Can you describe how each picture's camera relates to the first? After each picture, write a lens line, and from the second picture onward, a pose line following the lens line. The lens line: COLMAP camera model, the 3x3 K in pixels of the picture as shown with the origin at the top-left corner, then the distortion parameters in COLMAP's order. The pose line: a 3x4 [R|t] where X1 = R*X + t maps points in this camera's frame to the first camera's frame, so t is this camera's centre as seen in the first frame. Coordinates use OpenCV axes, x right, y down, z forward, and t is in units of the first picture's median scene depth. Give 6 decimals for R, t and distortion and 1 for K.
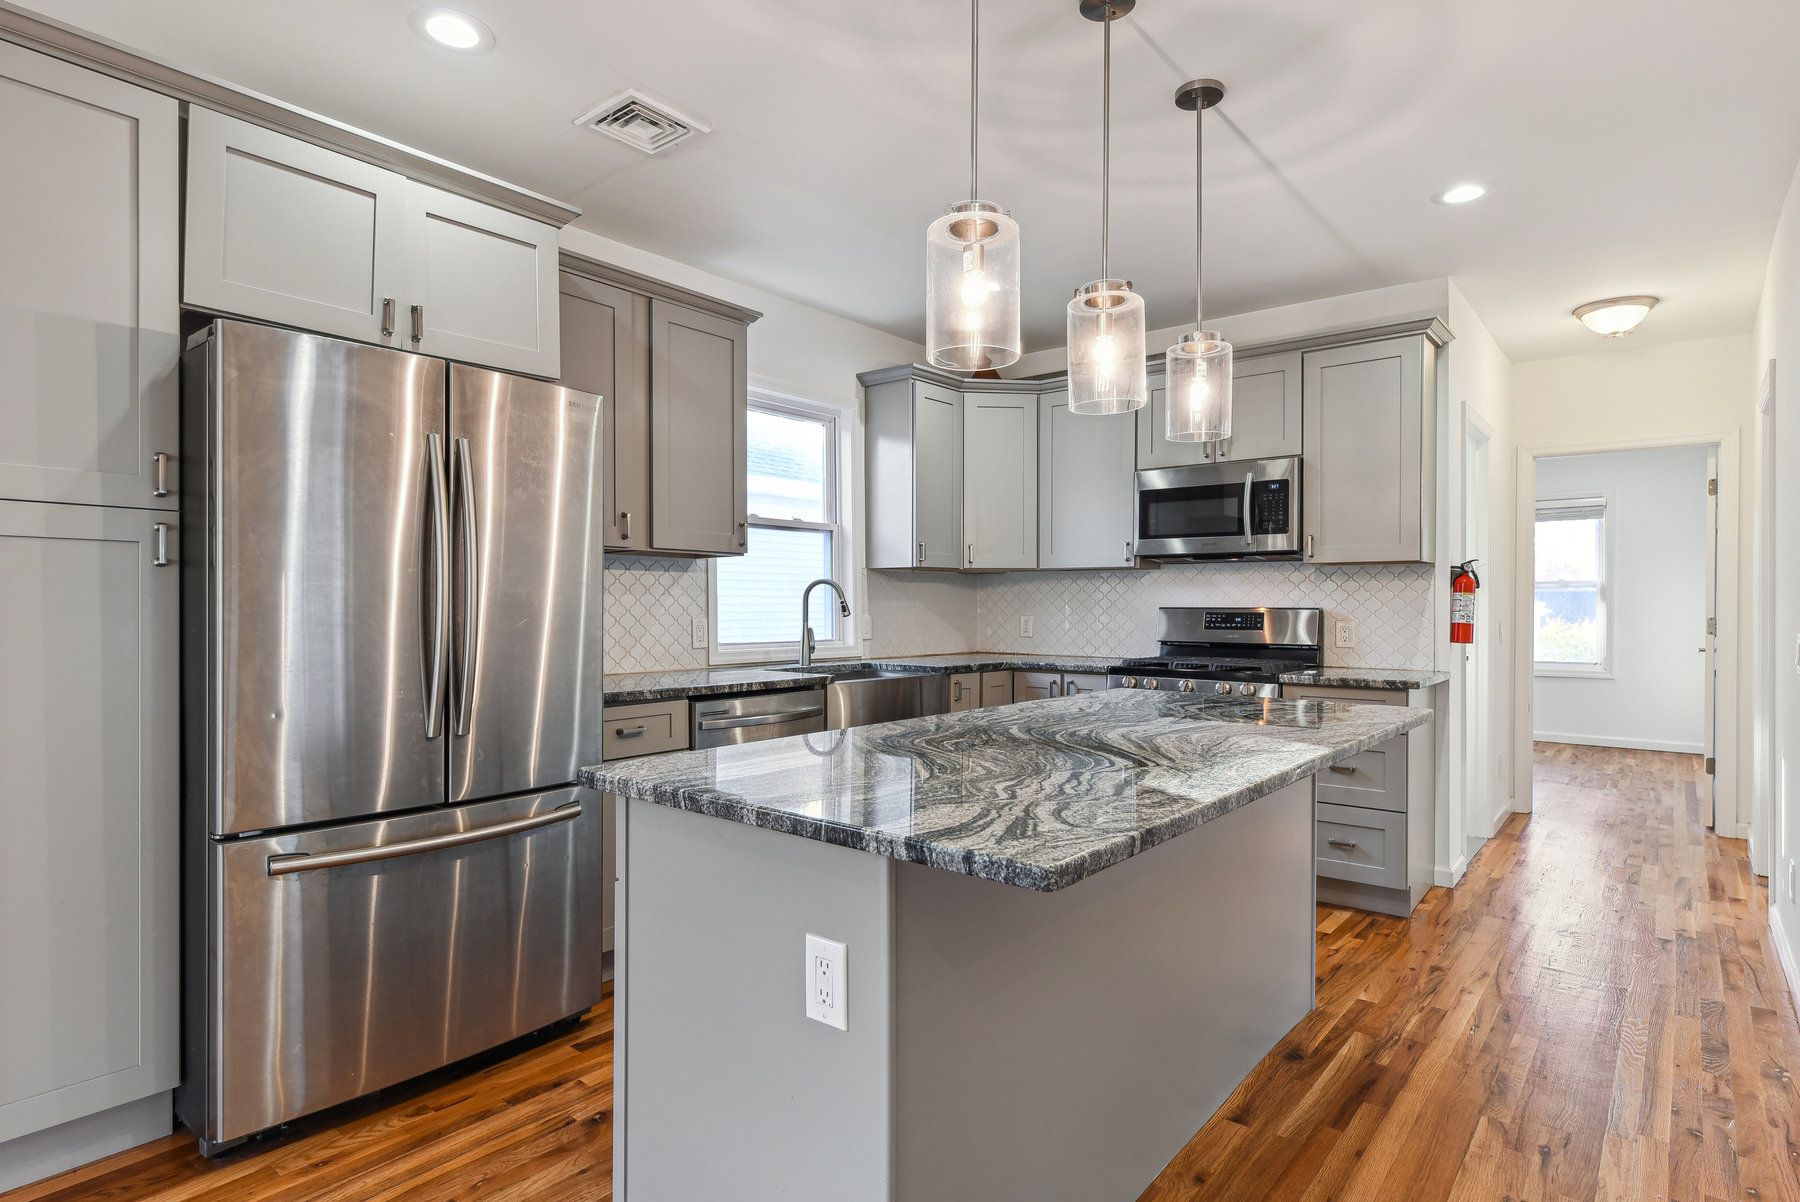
lens RADIAL K [[954.8, 0, 896.4], [0, 954.8, 607.6], [0, 0, 1]] dist [0.003809, 0.000344]
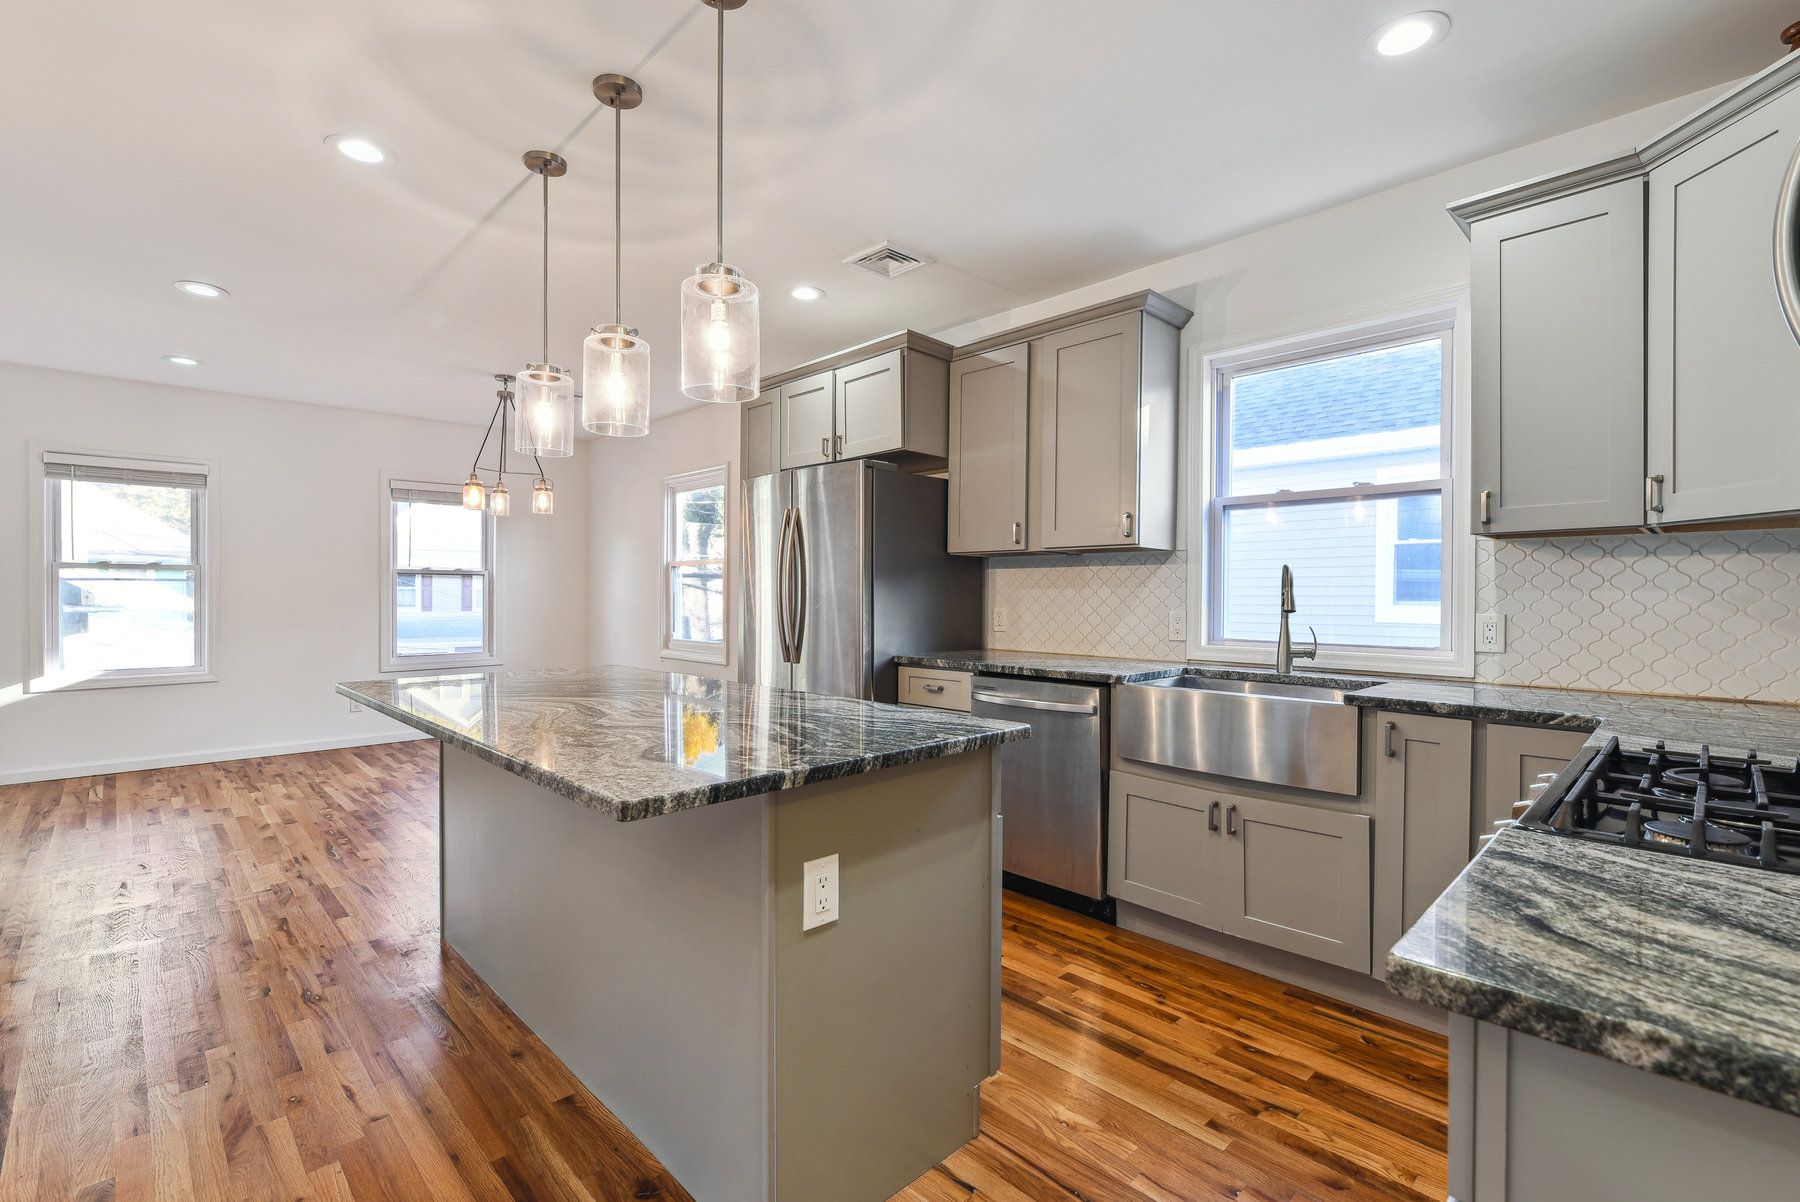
lens RADIAL K [[805.8, 0, 896.8], [0, 805.8, 598.7], [0, 0, 1]] dist [0.000503, -0.000684]
pose [[-0.112155, 0.003193, -0.993686, 0.629383], [-0.006131, 0.999974, 0.003905, -0.002113], [0.993672, 0.006530, -0.112133, 0.775548]]
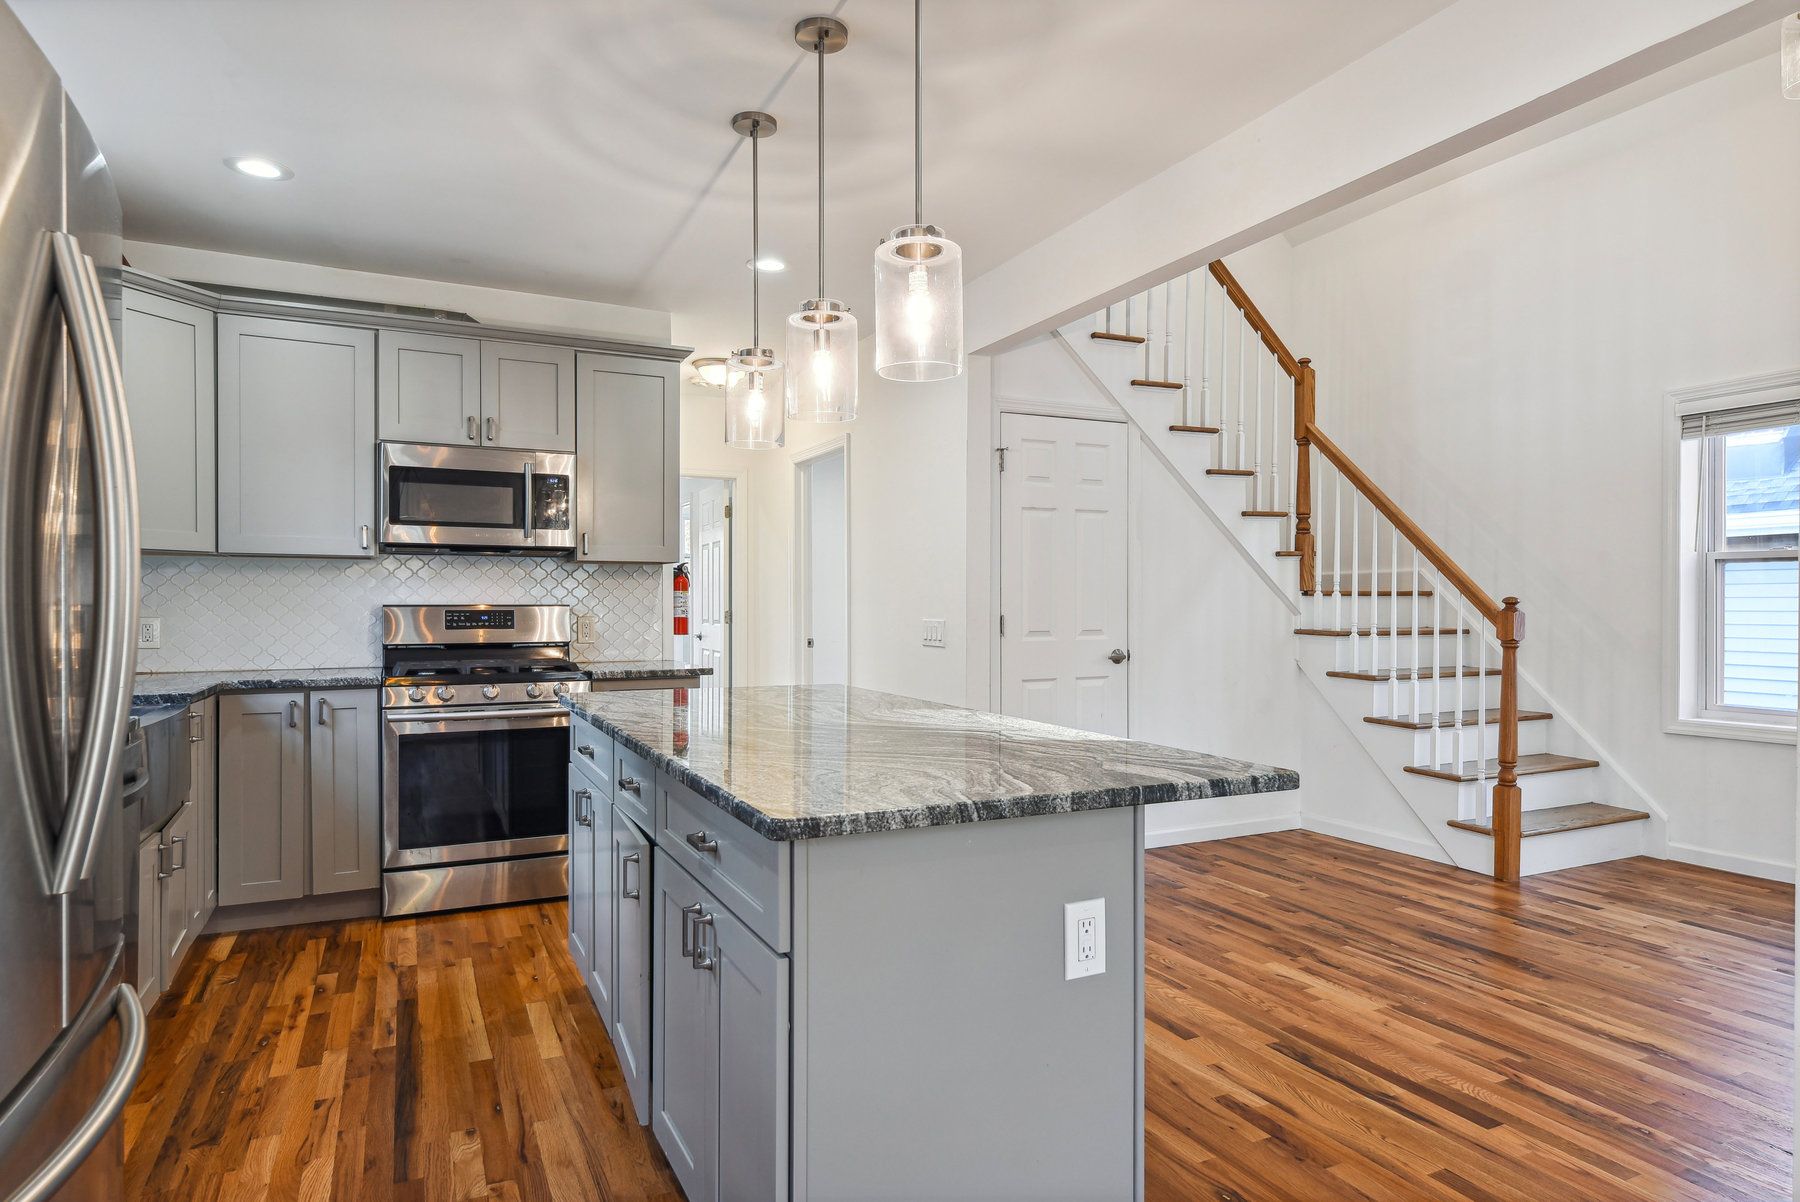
lens RADIAL K [[1040.0, 0, 907.4], [0, 1040.0, 610.9], [0, 0, 1]] dist [0.005030, 0.002607]
pose [[0.411084, -0.009756, 0.911545, -0.425736], [0.003586, 0.999952, 0.009086, -0.001986], [-0.911590, -0.000466, 0.411099, 0.230348]]
